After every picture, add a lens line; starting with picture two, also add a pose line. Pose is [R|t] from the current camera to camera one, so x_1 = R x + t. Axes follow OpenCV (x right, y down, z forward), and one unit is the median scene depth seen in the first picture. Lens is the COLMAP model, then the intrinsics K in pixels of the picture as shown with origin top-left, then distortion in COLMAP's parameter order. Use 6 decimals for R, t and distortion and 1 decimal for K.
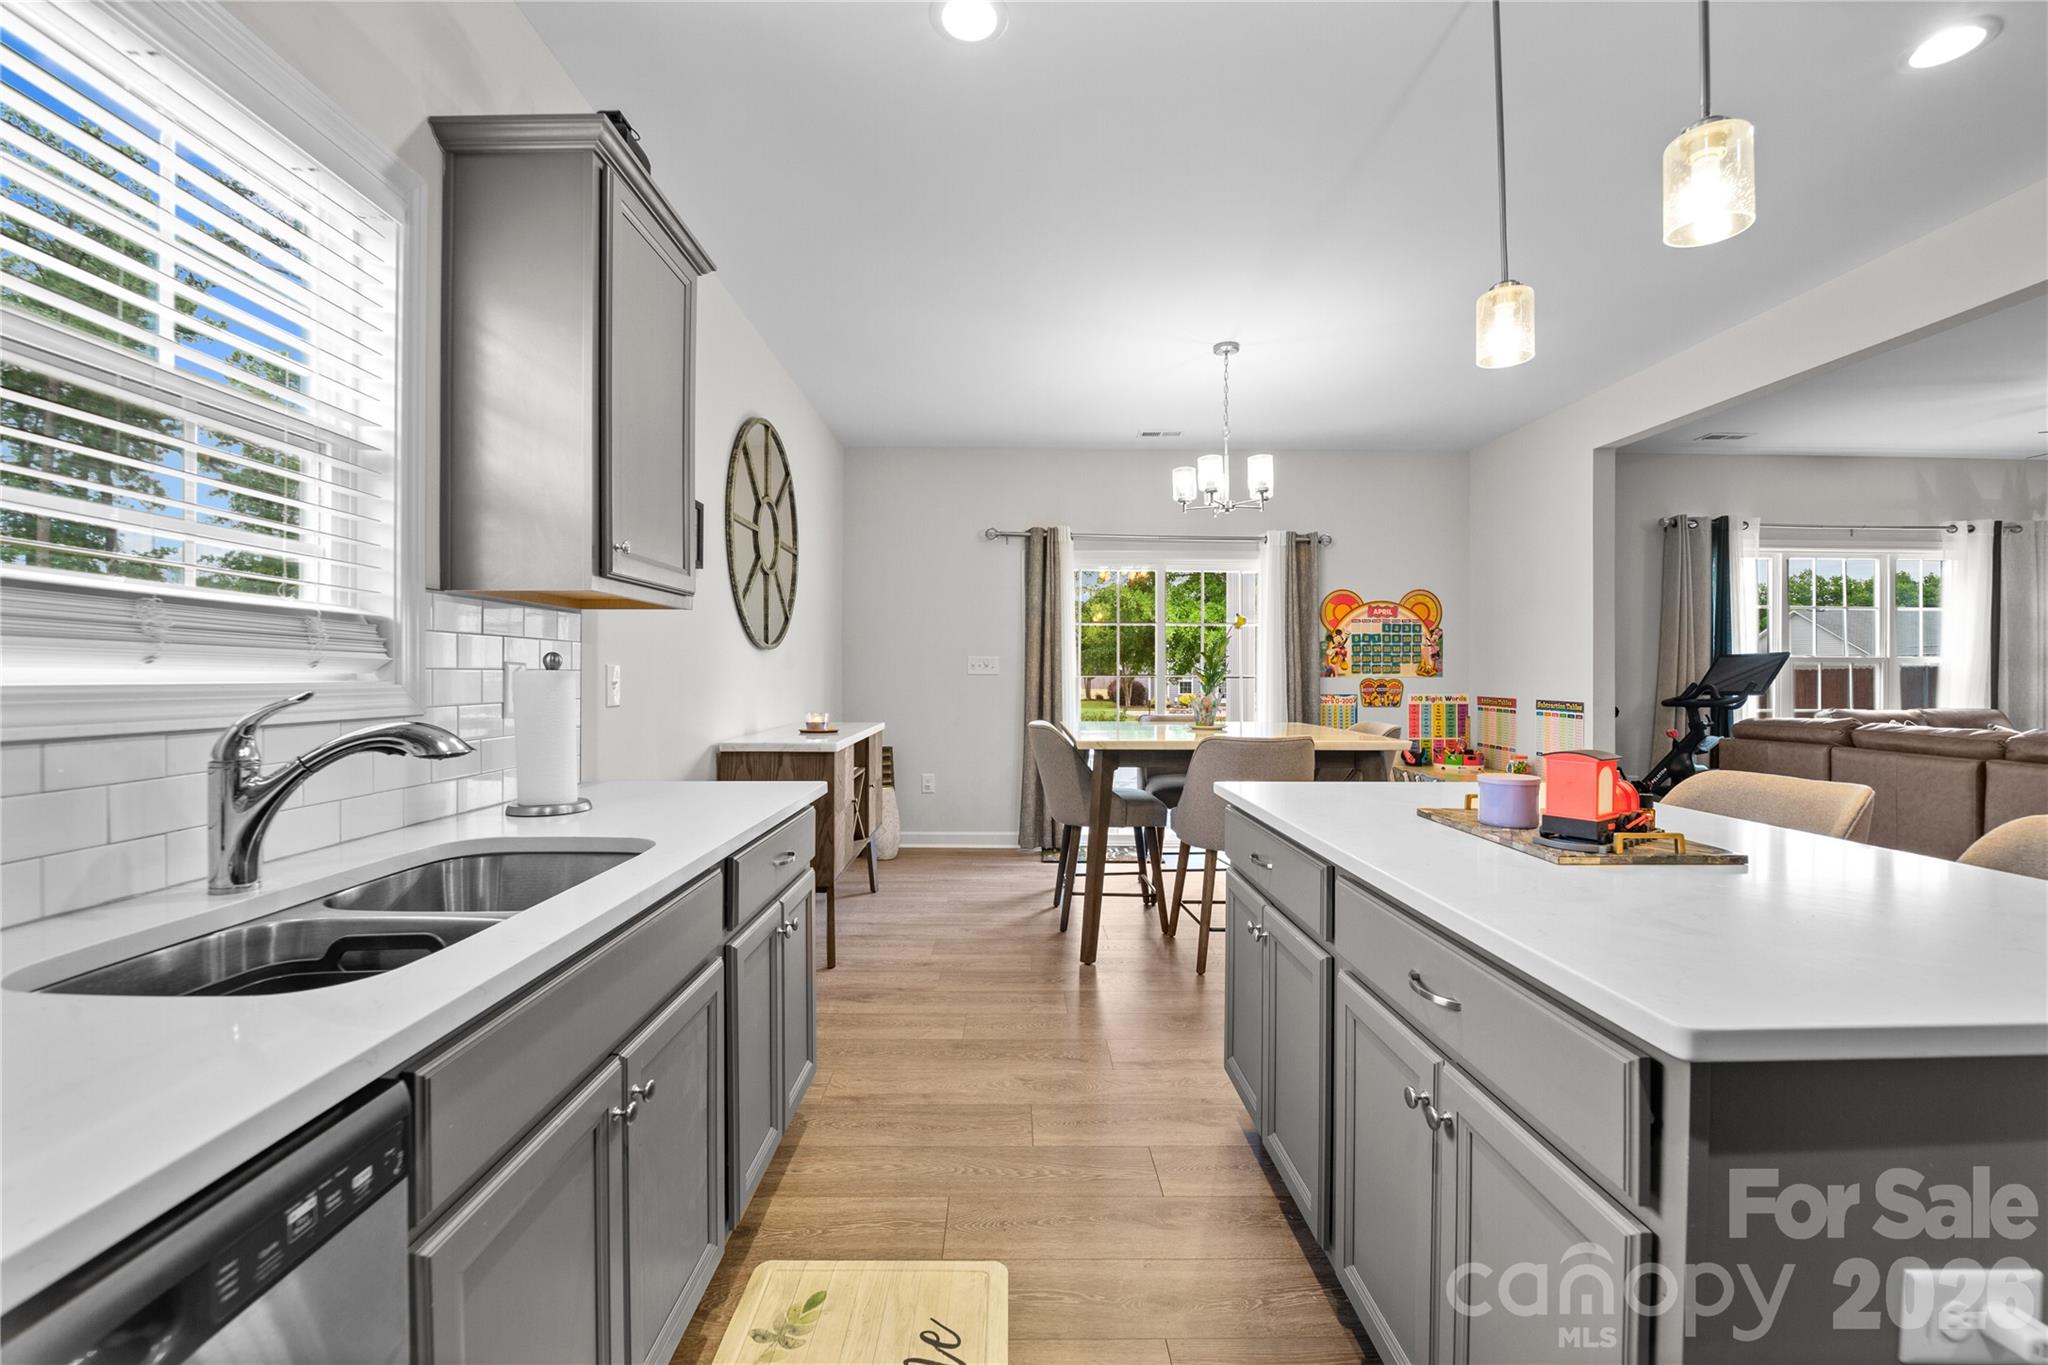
lens RADIAL K [[830.0, 0, 1017.0], [0, 830.0, 674.2], [0, 0, 1]] dist [-0.009462, -0.003275]
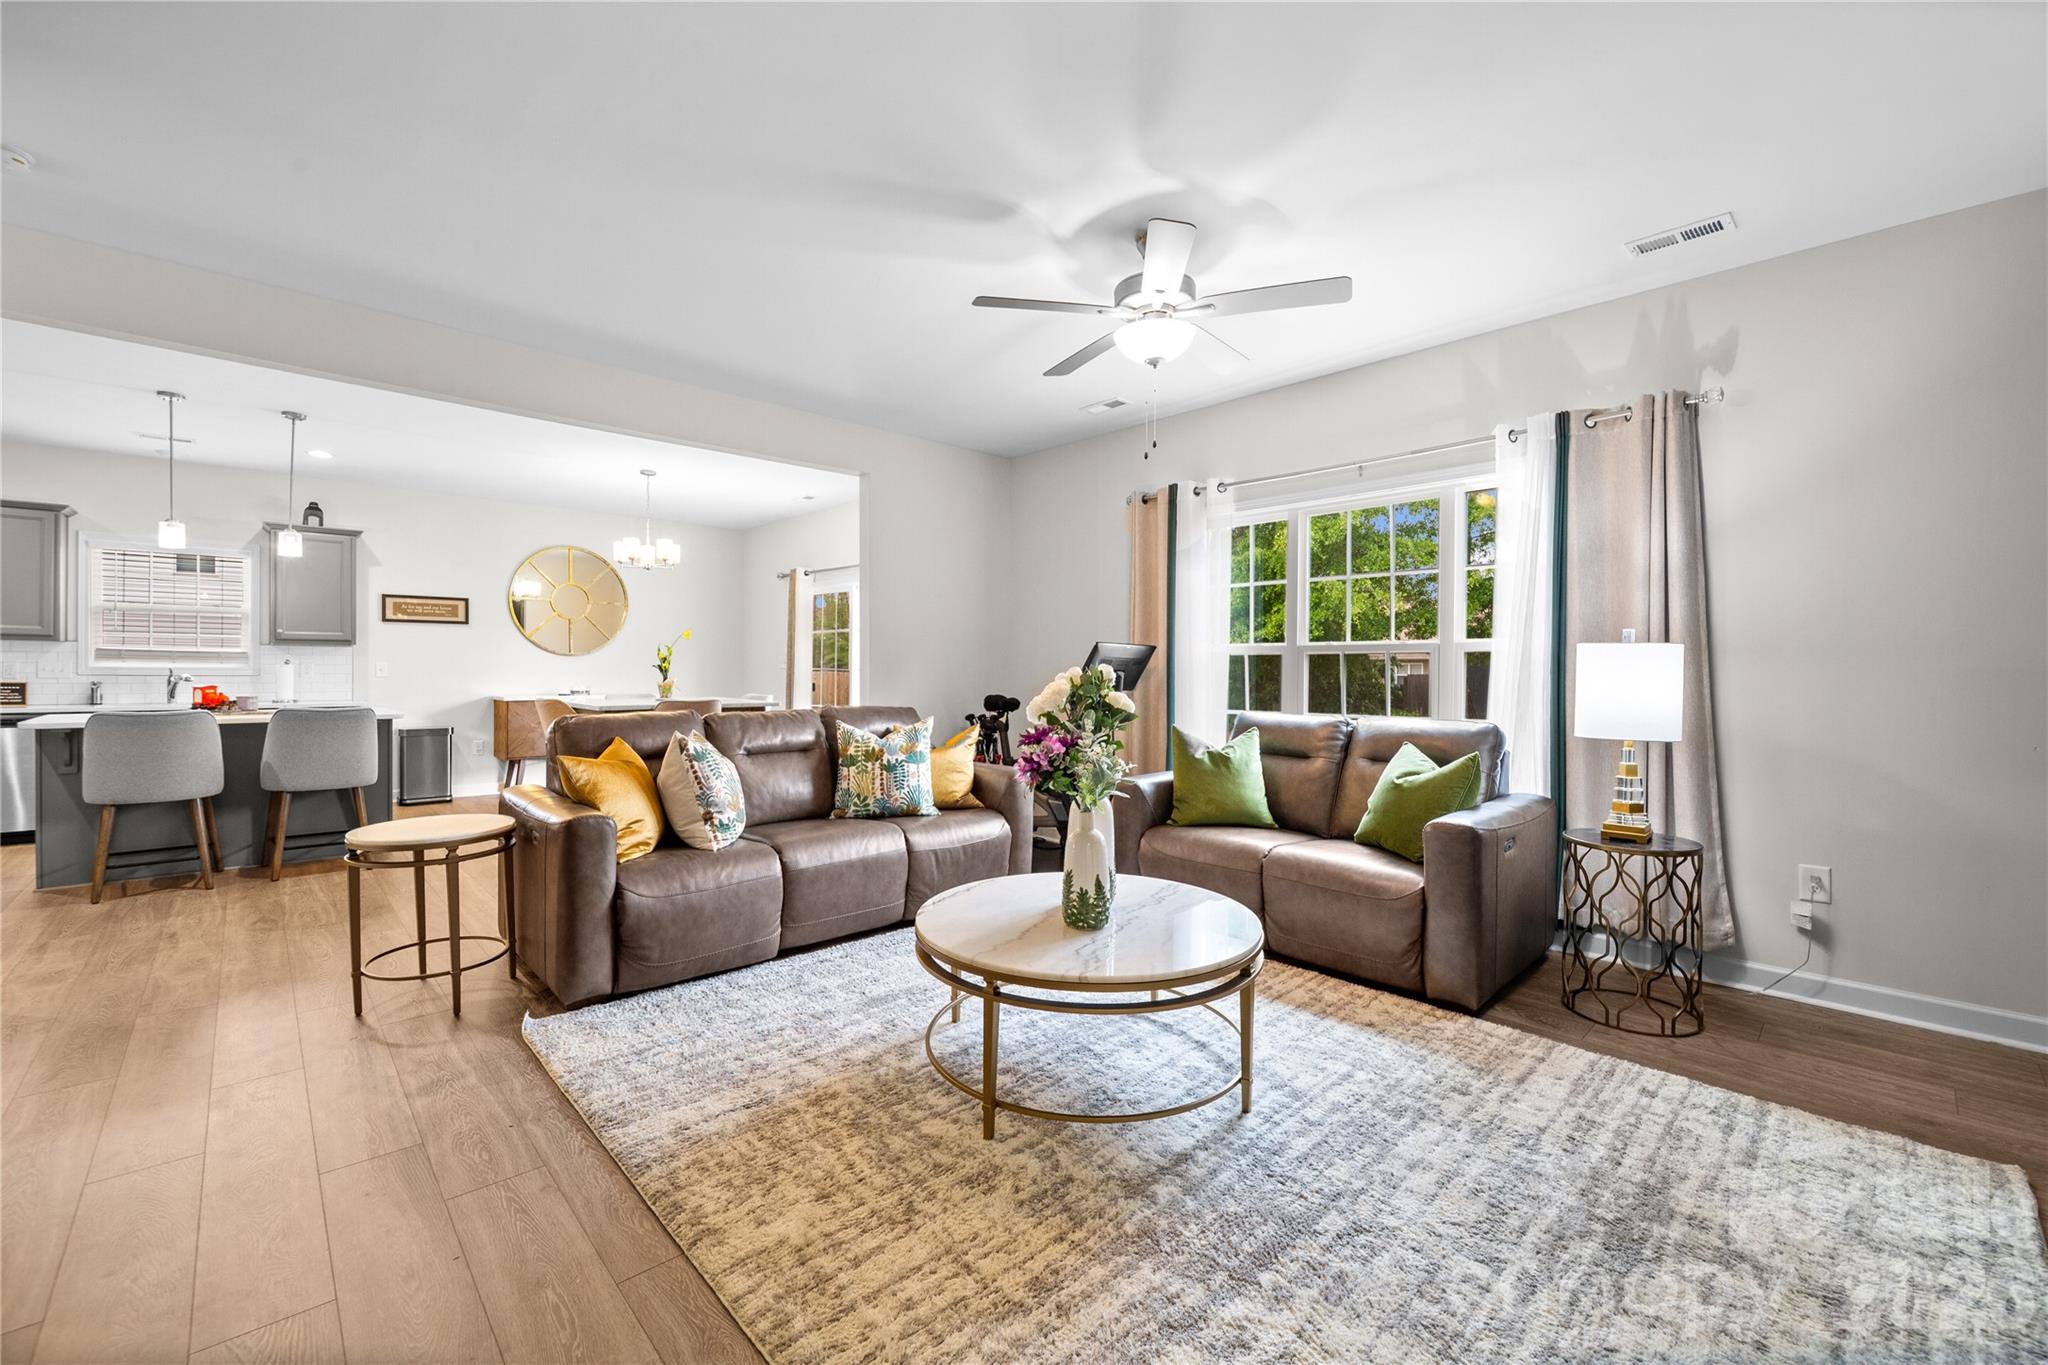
lens RADIAL K [[830.0, 0, 1017.0], [0, 830.0, 674.2], [0, 0, 1]] dist [-0.009462, -0.003275]
pose [[0.676370, 0.004780, -0.736546, 1.366262], [-0.004497, 0.999987, 0.002360, 0.005535], [0.736548, 0.001716, 0.676383, 0.286889]]
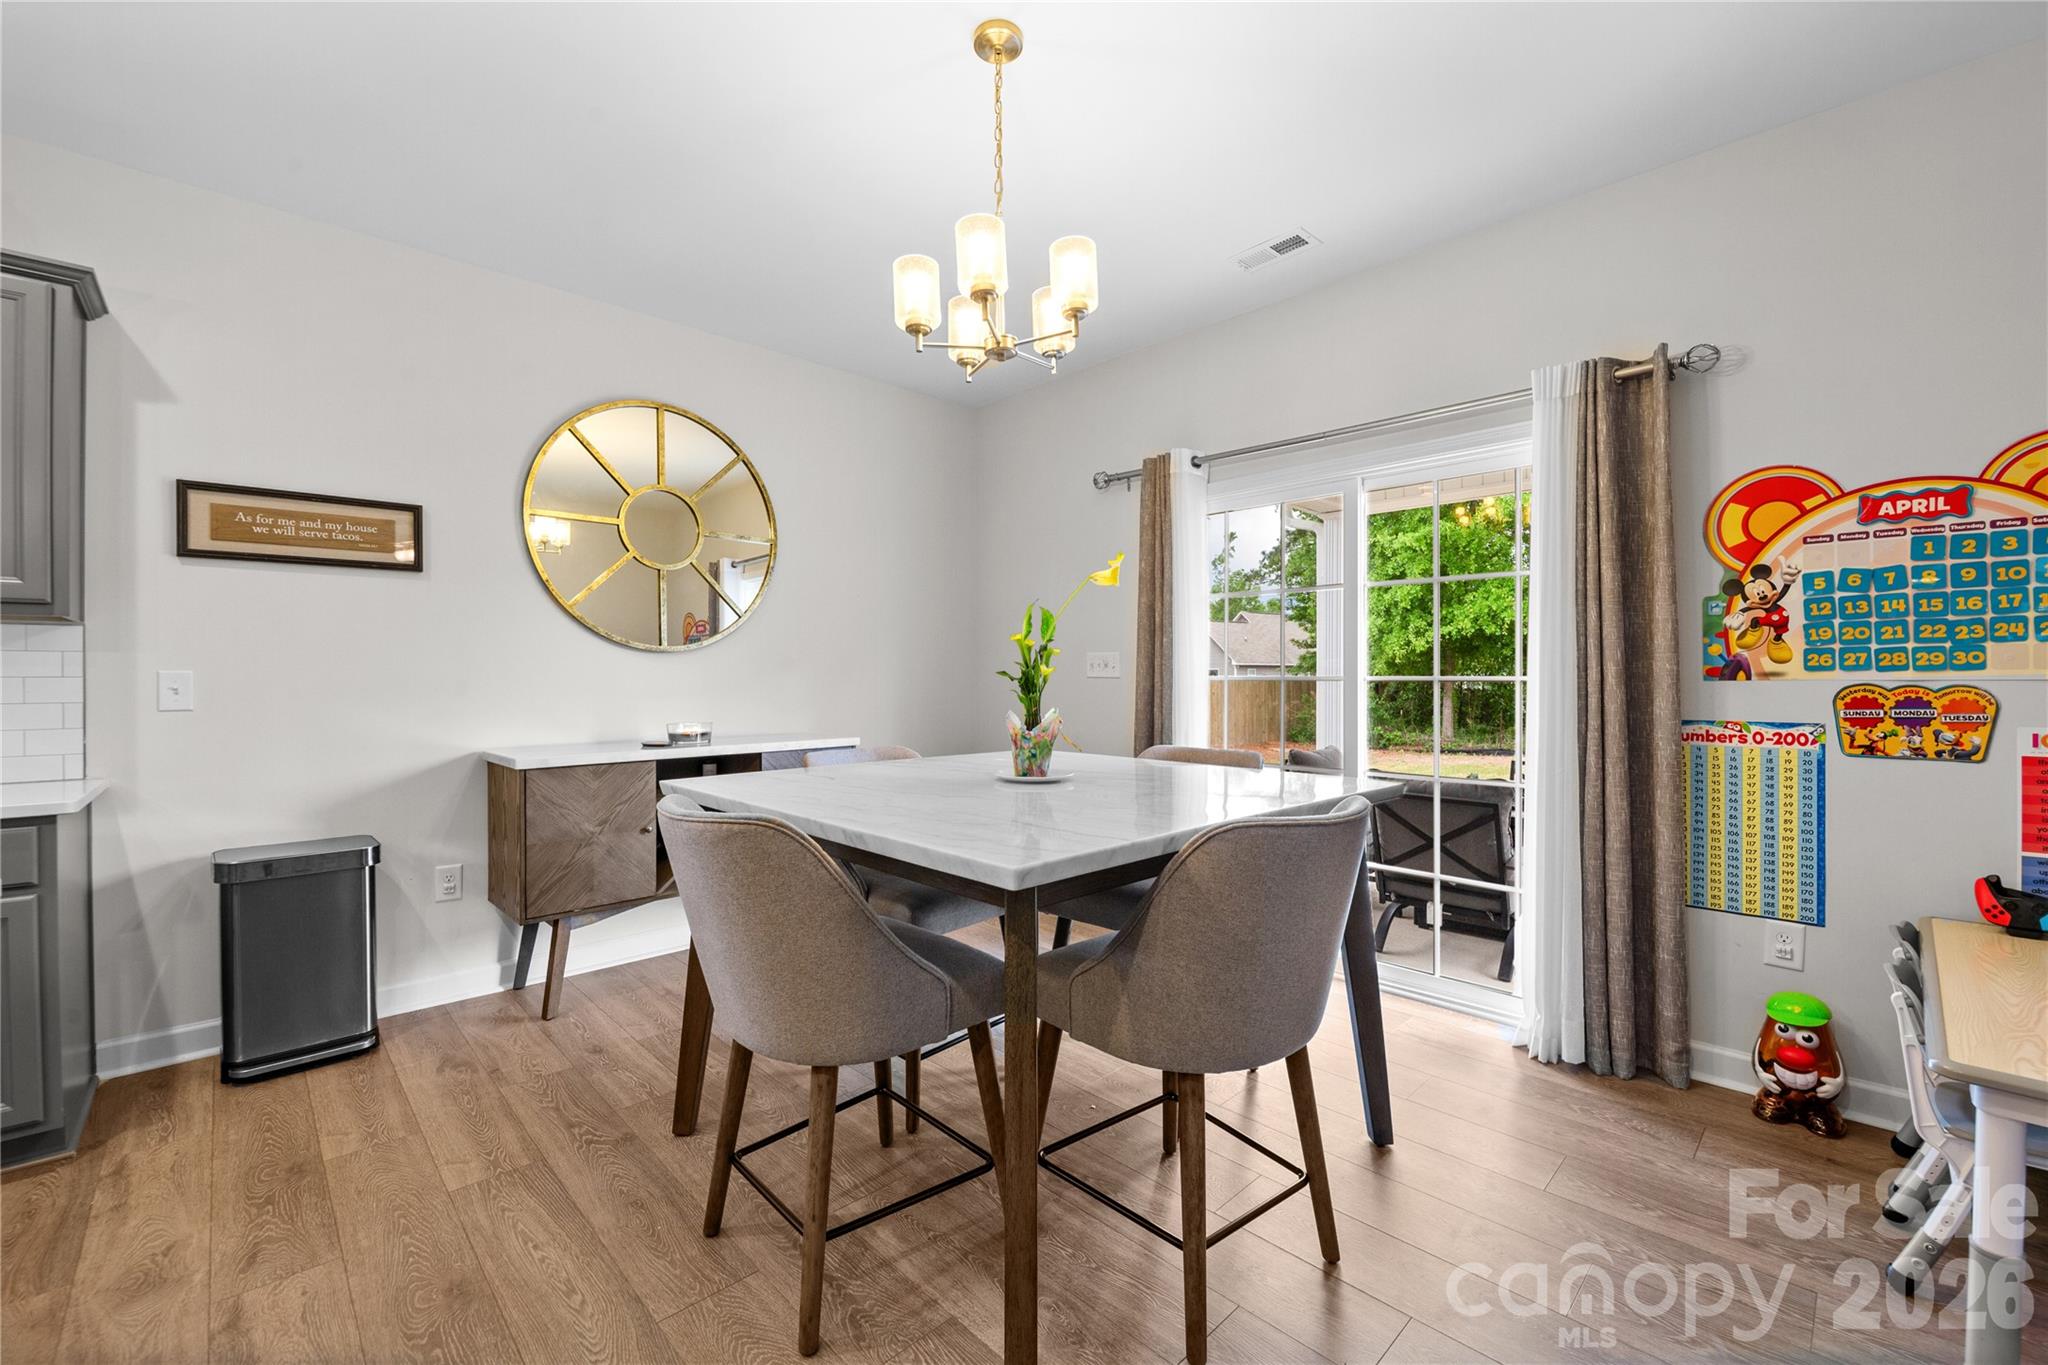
lens RADIAL K [[839.8, 0, 1017.4], [0, 839.8, 680.7], [0, 0, 1]] dist [-0.013920, -0.000912]
pose [[0.686151, -0.001277, -0.727458, 0.434688], [0.003551, 0.999992, 0.001594, 0.001685], [0.727450, -0.003677, 0.686151, 0.447397]]
